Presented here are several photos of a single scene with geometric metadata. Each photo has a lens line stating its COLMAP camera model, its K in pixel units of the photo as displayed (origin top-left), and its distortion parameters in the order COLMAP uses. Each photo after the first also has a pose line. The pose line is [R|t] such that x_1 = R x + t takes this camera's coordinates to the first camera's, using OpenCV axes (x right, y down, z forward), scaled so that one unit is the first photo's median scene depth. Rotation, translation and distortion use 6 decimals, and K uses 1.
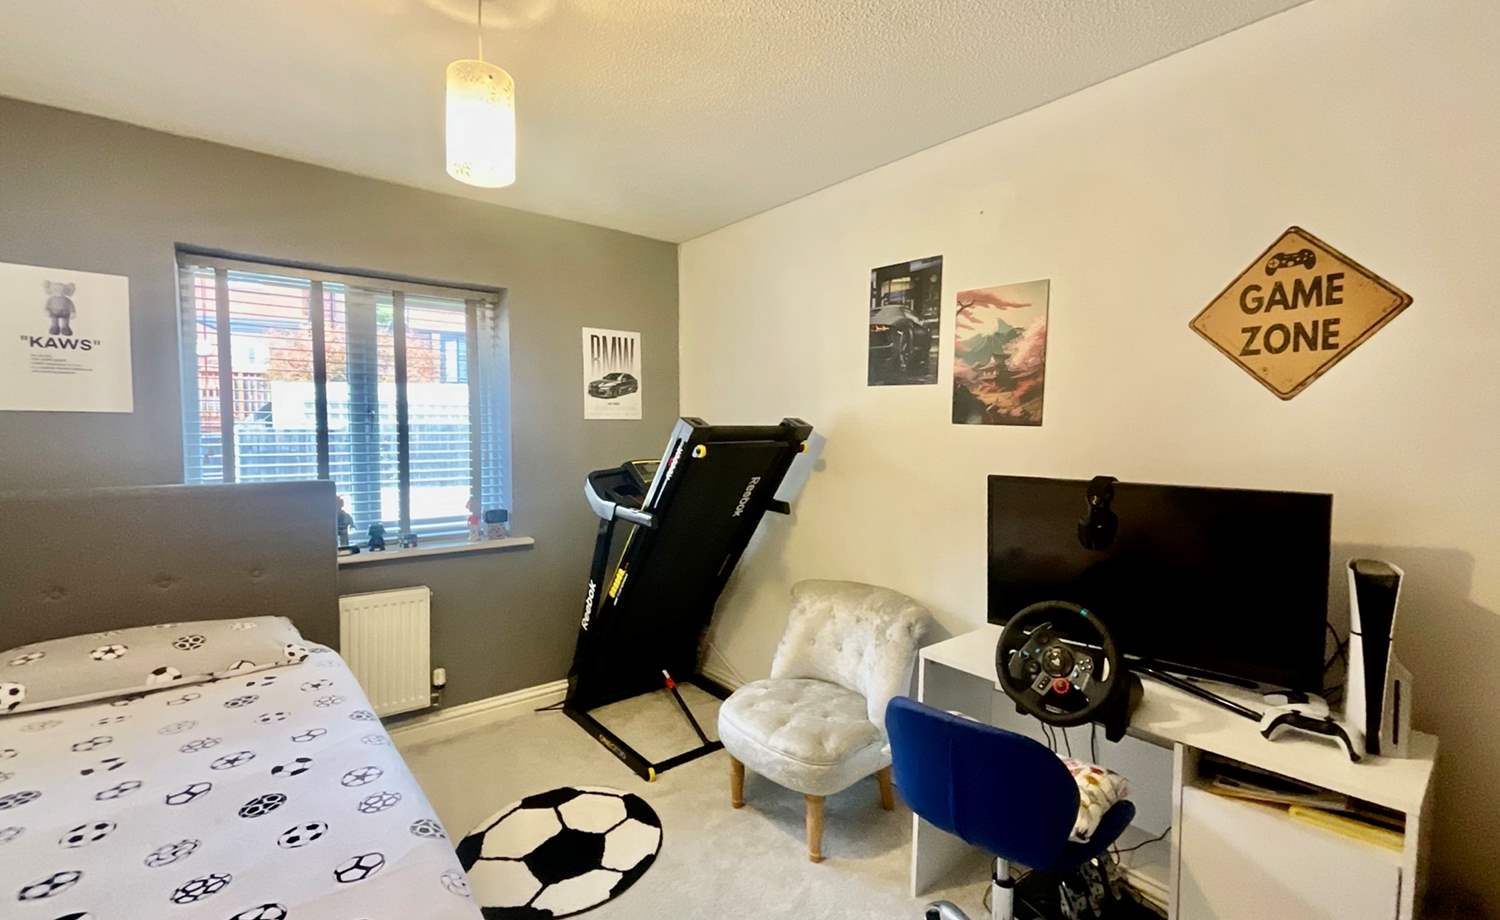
lens RADIAL K [[628.2, 0, 776.6], [0, 628.2, 458.3], [0, 0, 1]] dist [-0.001055, 0.000256]
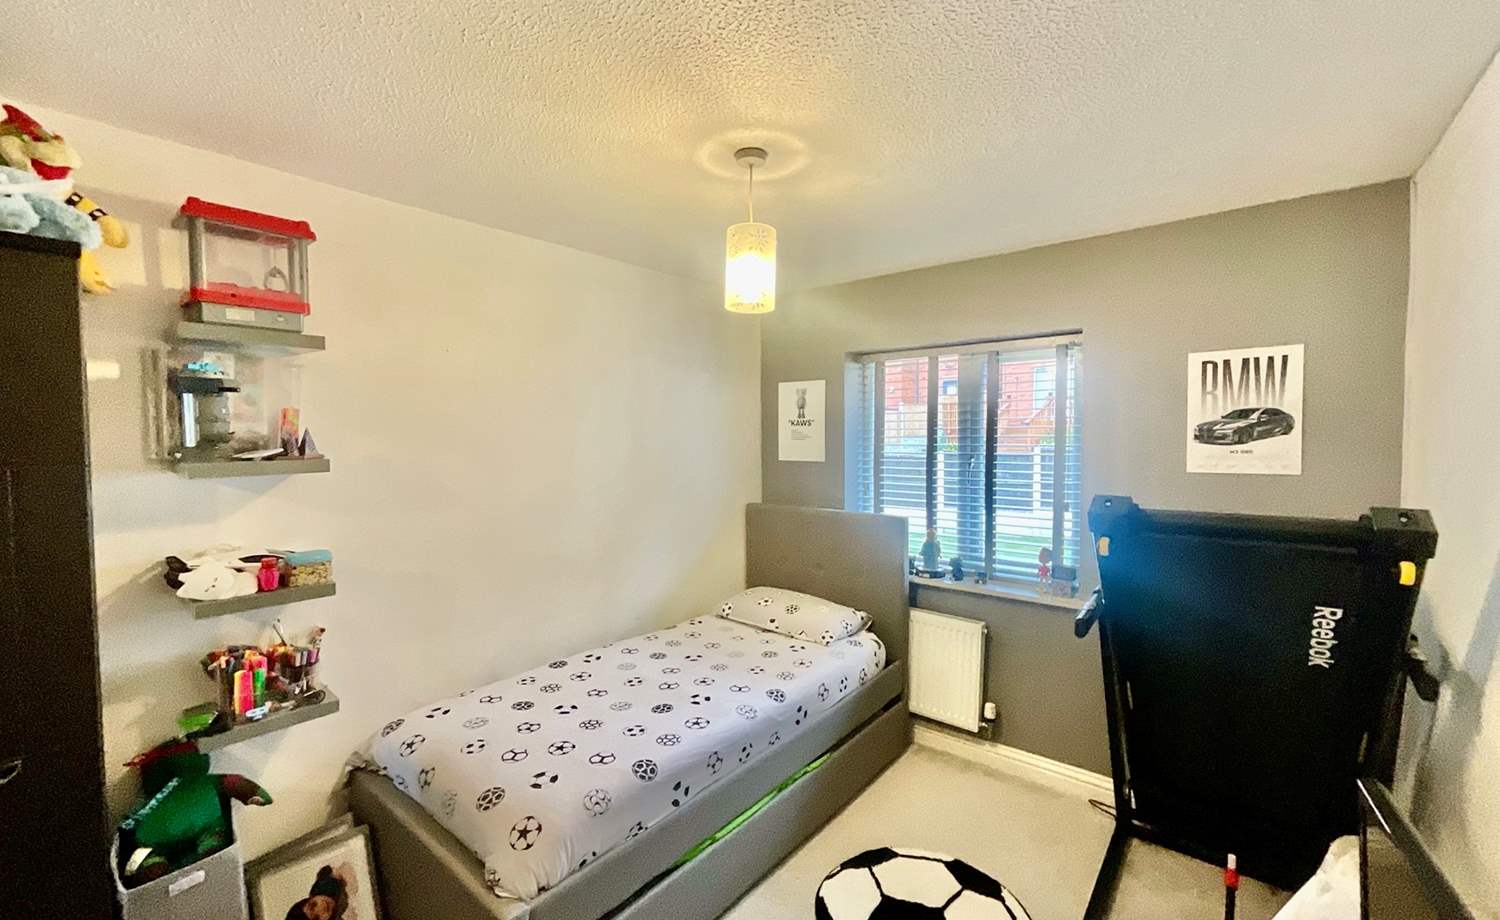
lens RADIAL K [[628.2, 0, 776.6], [0, 628.2, 458.3], [0, 0, 1]] dist [-0.001055, 0.000256]
pose [[0.183667, 0.041724, -0.982103, 0.422517], [-0.042574, 0.998499, 0.034459, -0.100399], [0.982066, 0.035483, 0.185168, 0.429769]]
